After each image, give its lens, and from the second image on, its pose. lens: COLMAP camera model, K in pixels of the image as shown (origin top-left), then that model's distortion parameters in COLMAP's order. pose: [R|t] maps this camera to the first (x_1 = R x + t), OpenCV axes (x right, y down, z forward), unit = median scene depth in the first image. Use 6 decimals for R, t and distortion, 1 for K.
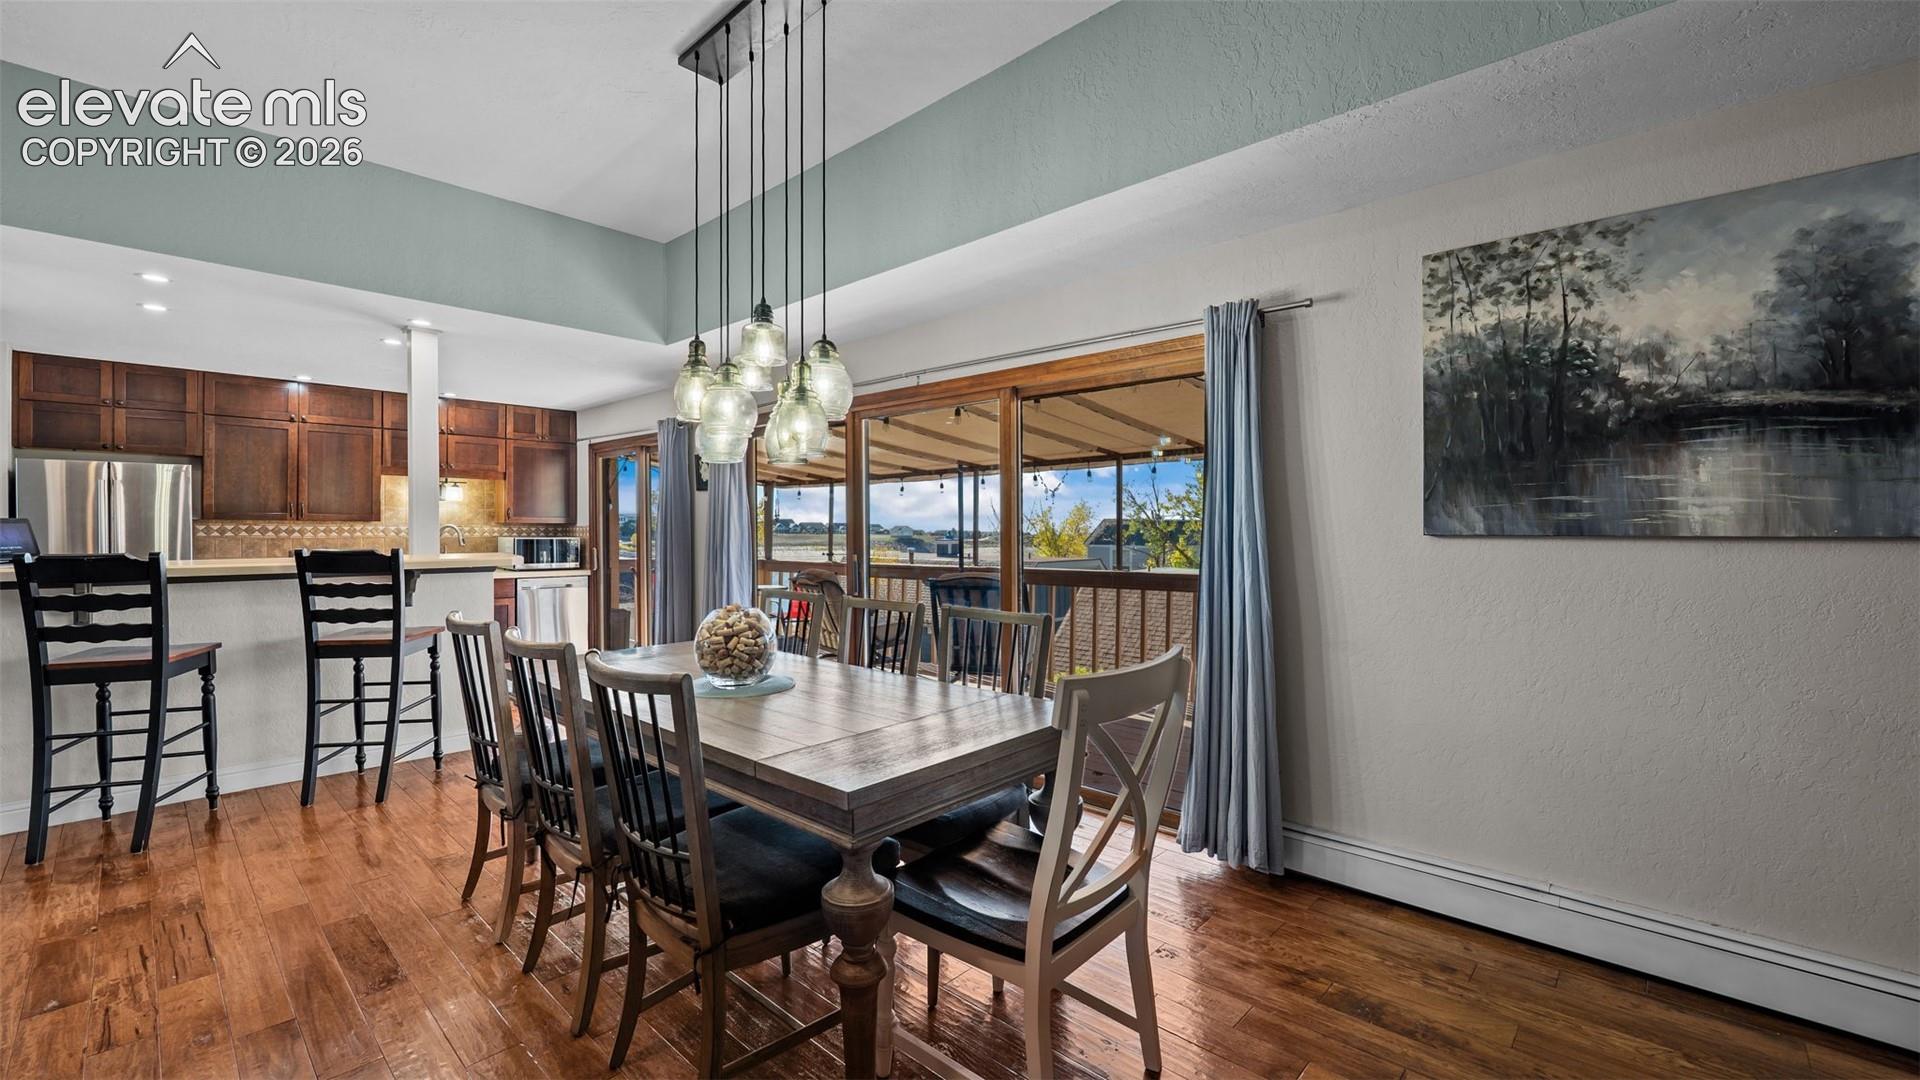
lens RADIAL K [[784.5, 0, 945.8], [0, 784.5, 528.5], [0, 0, 1]] dist [0.001081, -0.002345]
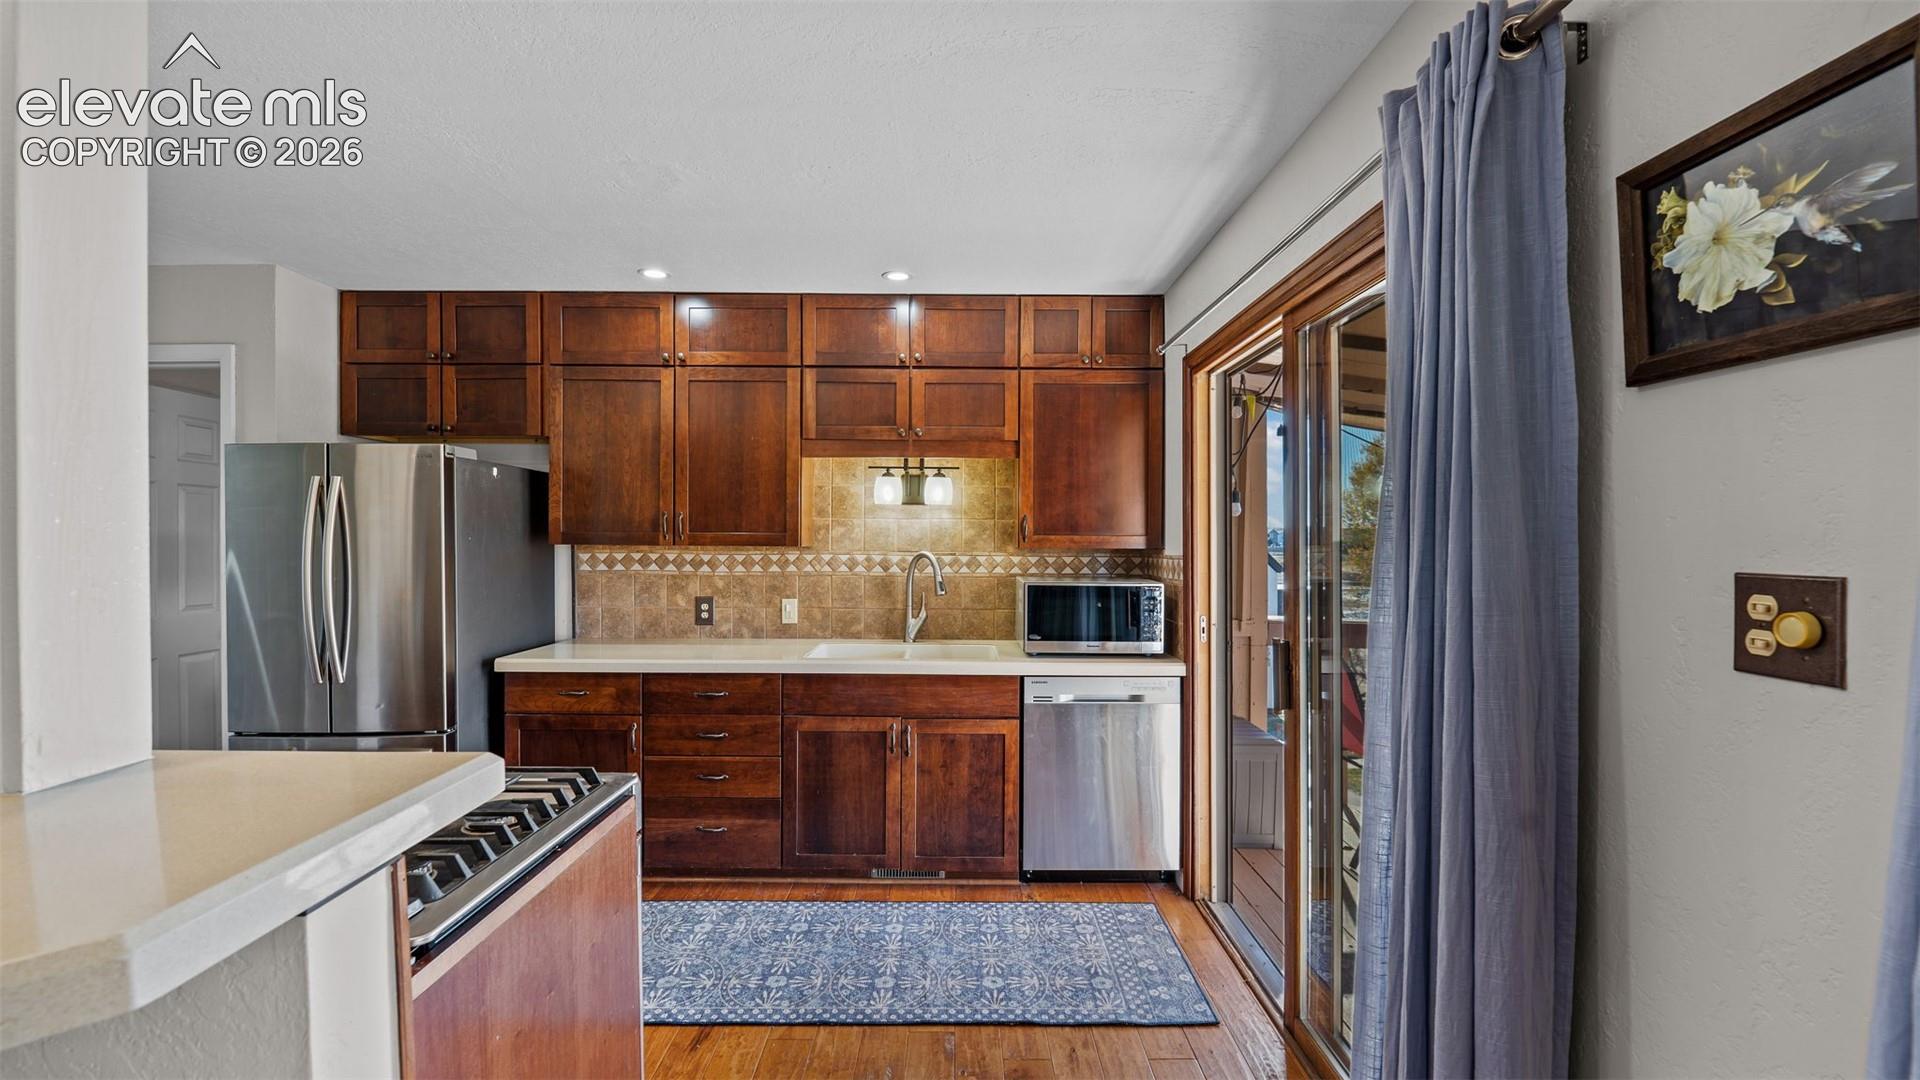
lens RADIAL K [[784.5, 0, 955.0], [0, 784.5, 550.1], [0, 0, 1]] dist [0.001081, -0.002345]
pose [[0.687697, 0.010593, -0.725920, -0.288727], [-0.002107, 0.999918, 0.012595, -0.014101], [0.725995, -0.007132, 0.687663, 0.759691]]
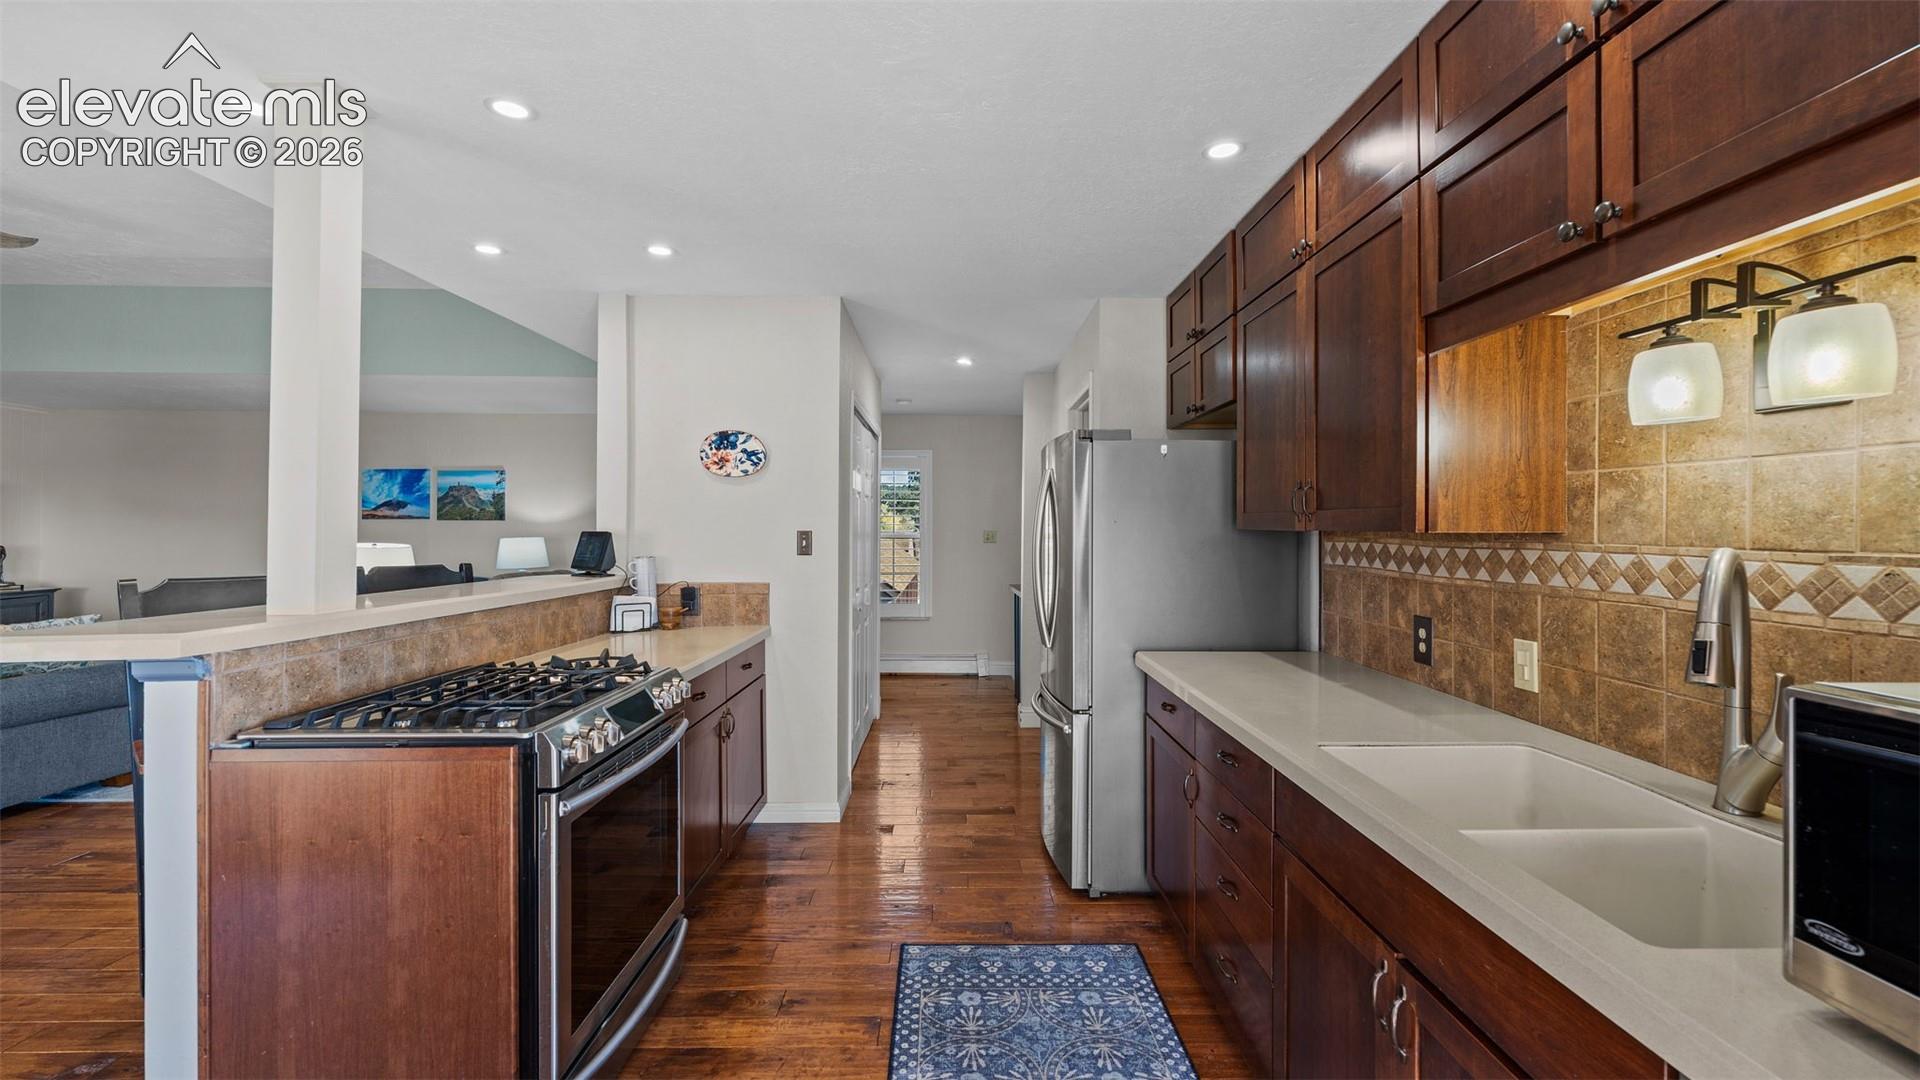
lens RADIAL K [[784.5, 0, 955.3], [0, 784.5, 524.7], [0, 0, 1]] dist [0.001081, -0.002345]
pose [[-0.724356, -0.006236, -0.689397, -0.451981], [-0.003426, 0.999979, -0.005446, -0.010012], [0.689417, -0.001583, -0.724363, 1.146071]]
